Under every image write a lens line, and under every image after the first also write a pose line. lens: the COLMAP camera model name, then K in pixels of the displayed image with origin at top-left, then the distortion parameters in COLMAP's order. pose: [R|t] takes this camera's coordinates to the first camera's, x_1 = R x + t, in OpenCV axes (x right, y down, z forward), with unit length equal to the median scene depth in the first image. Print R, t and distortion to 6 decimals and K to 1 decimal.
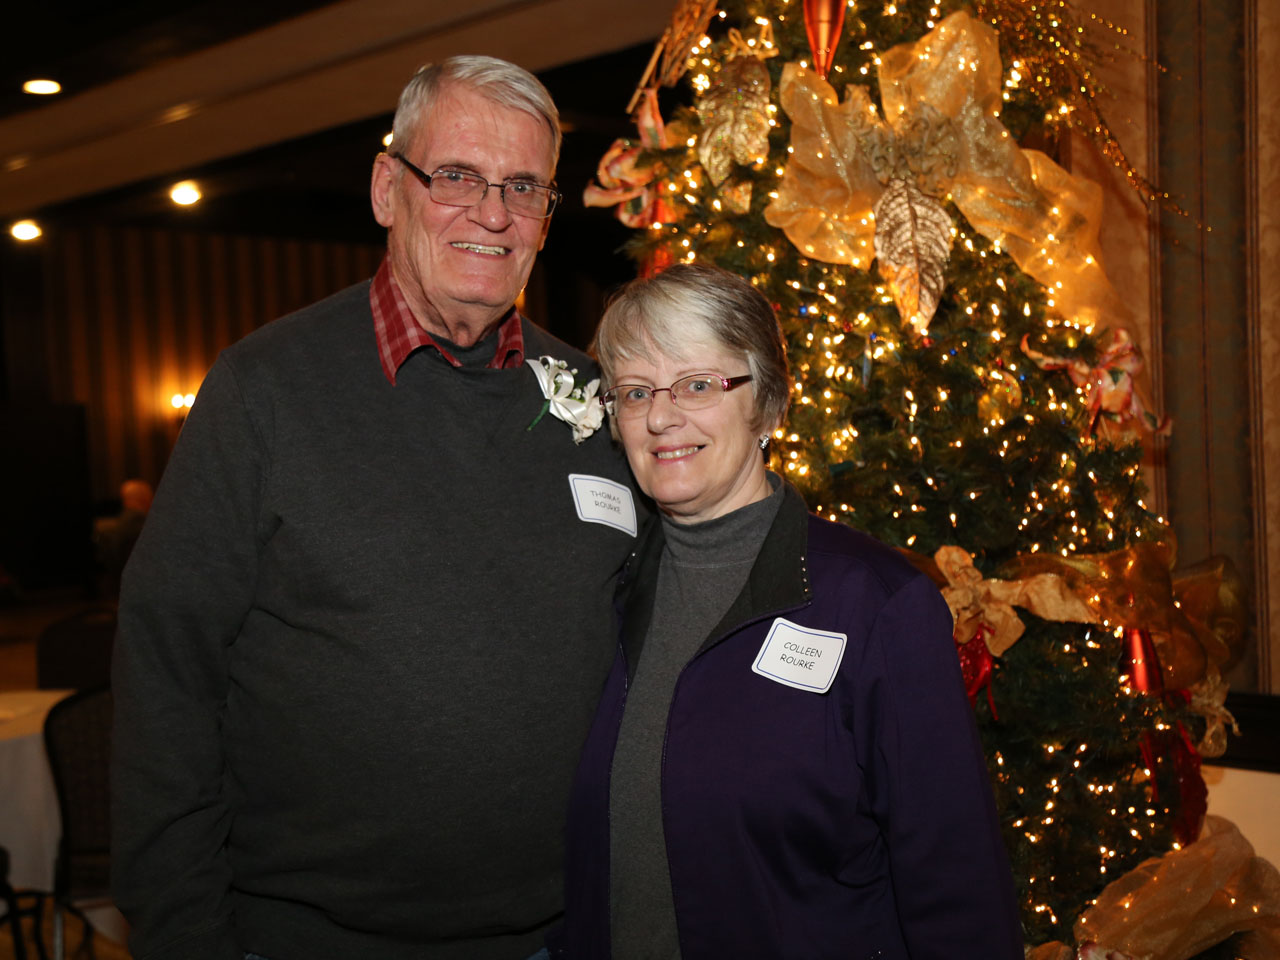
lens RADIAL K [[1469.3, 0, 633.2], [0, 1469.3, 486.6], [0, 0, 1]] dist [0.051011, 0.038592]
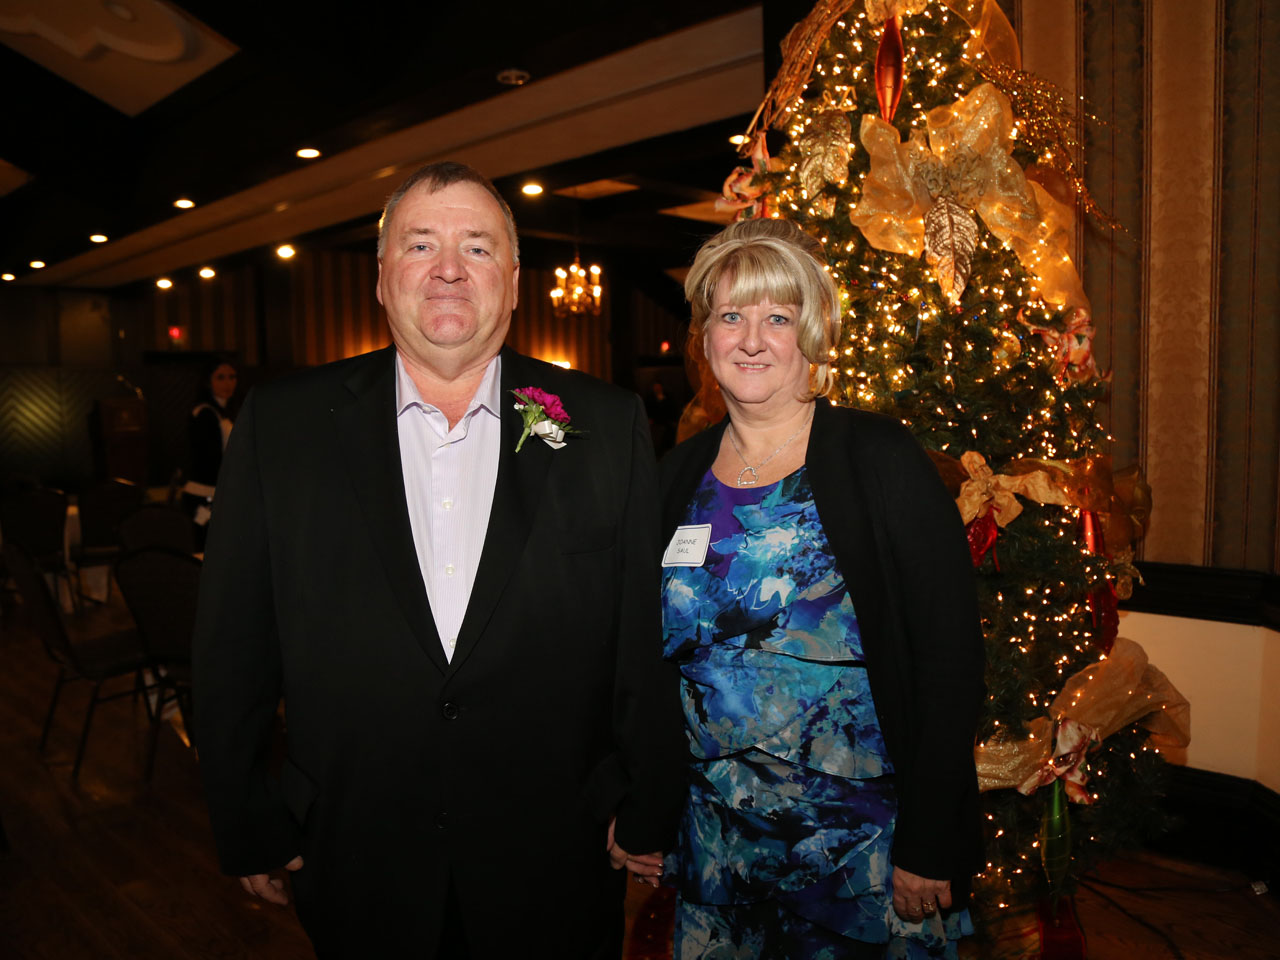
lens RADIAL K [[966.2, 0, 636.3], [0, 966.2, 484.9], [0, 0, 1]] dist [-0.114668, 0.062051]
pose [[0.999501, 0.024501, -0.019942, -0.089548], [-0.023332, 0.998108, 0.056886, 0.026116], [0.021298, -0.056392, 0.998182, 0.053221]]
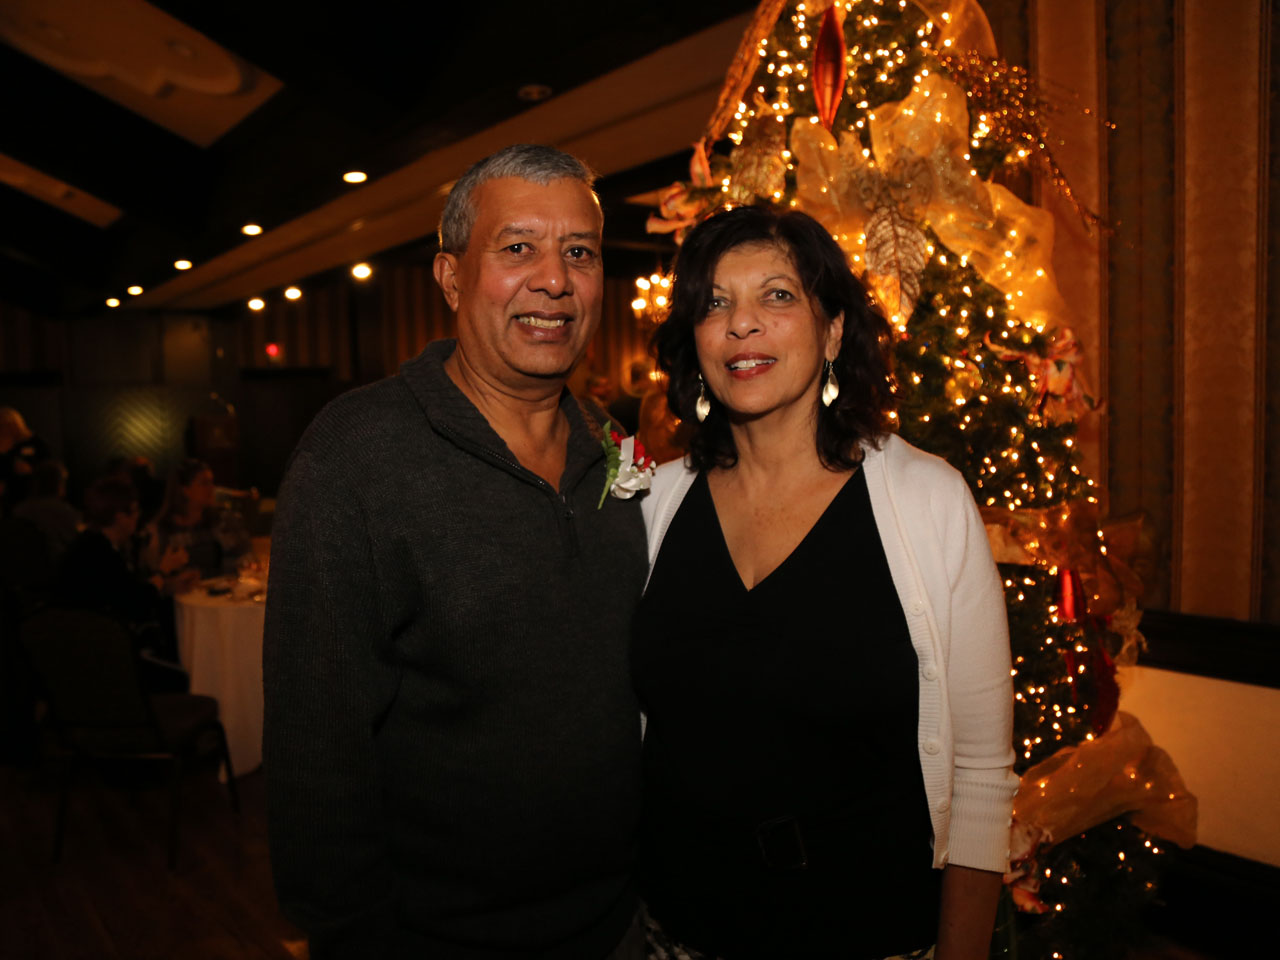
lens RADIAL K [[968.3, 0, 603.3], [0, 968.3, 485.9], [0, 0, 1]] dist [-0.115557, 0.065594]
pose [[0.985854, 0.024081, -0.165869, 0.081003], [-0.015426, 0.998461, 0.053274, -0.010141], [0.166897, -0.049962, 0.984708, 0.145129]]
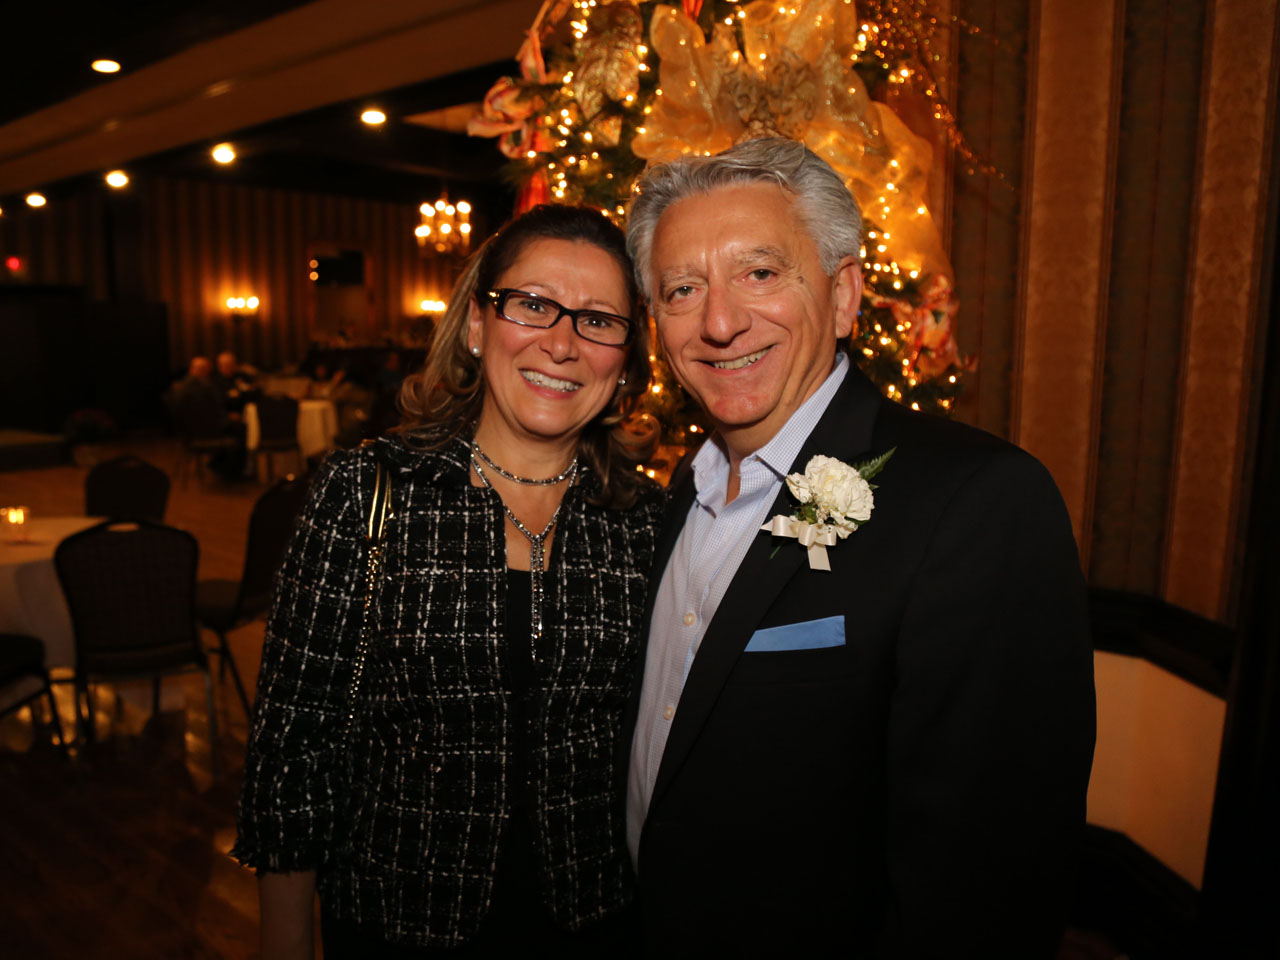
lens RADIAL K [[961.3, 0, 592.8], [0, 961.3, 478.7], [0, 0, 1]] dist [-0.112616, 0.055117]
pose [[0.997814, 0.037053, 0.054716, 0.032123], [-0.042899, 0.993021, 0.109858, -0.020553], [-0.050264, -0.111965, 0.992440, 0.290317]]
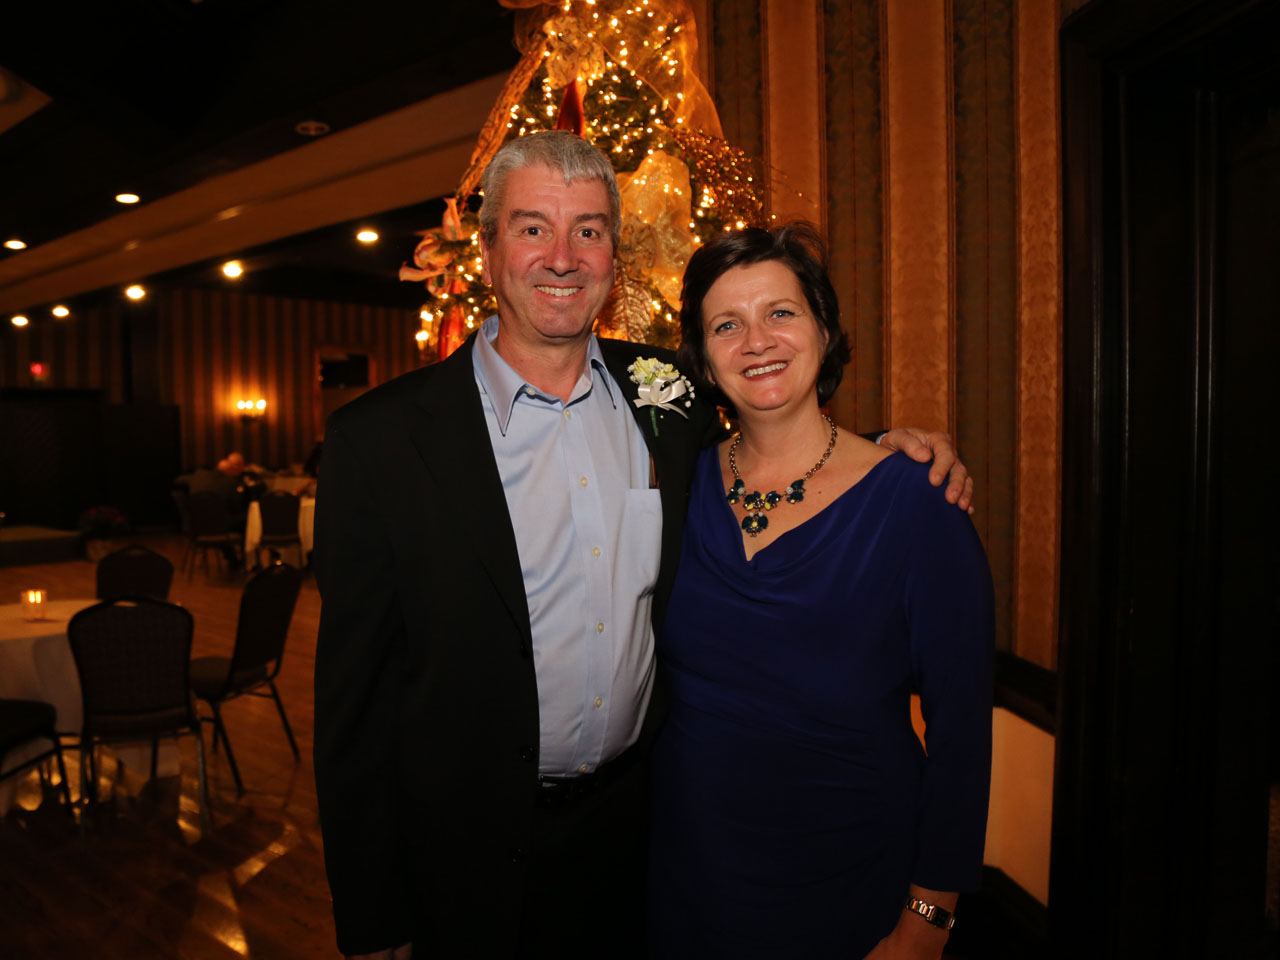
lens RADIAL K [[962.0, 0, 567.2], [0, 962.0, 478.2], [0, 0, 1]] dist [-0.109989, 0.052545]
pose [[0.999397, 0.030808, 0.016038, 0.122599], [-0.030978, 0.999466, 0.010425, -0.019710], [-0.015708, -0.010915, 0.999817, 0.103904]]
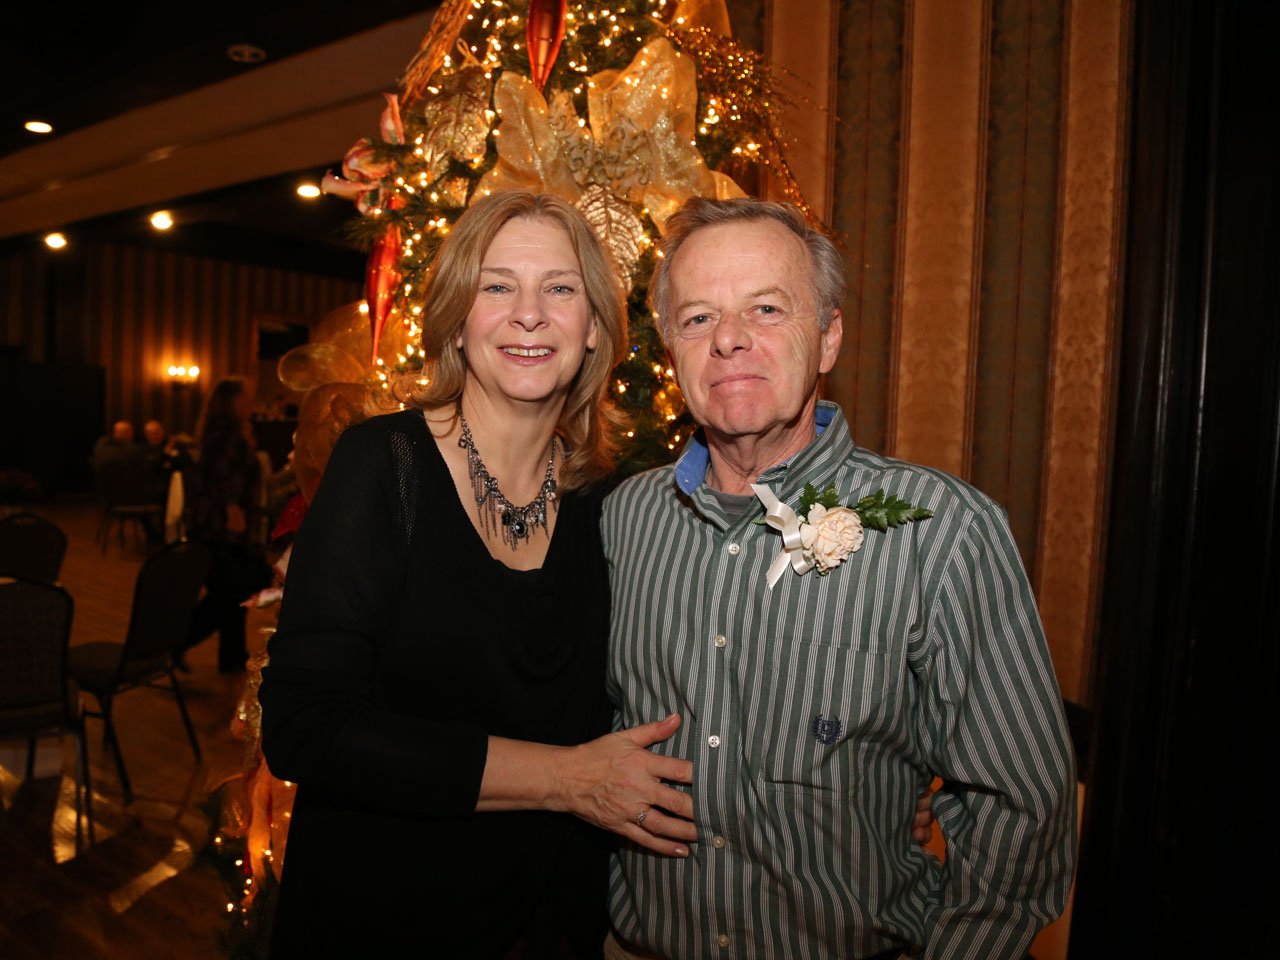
lens RADIAL K [[961.0, 0, 579.8], [0, 961.0, 479.6], [0, 0, 1]] dist [-0.114243, 0.053888]
pose [[0.992964, 0.074932, 0.091692, 0.115610], [-0.077160, 0.996798, 0.020992, -0.007486], [-0.089825, -0.027919, 0.995566, 0.294441]]
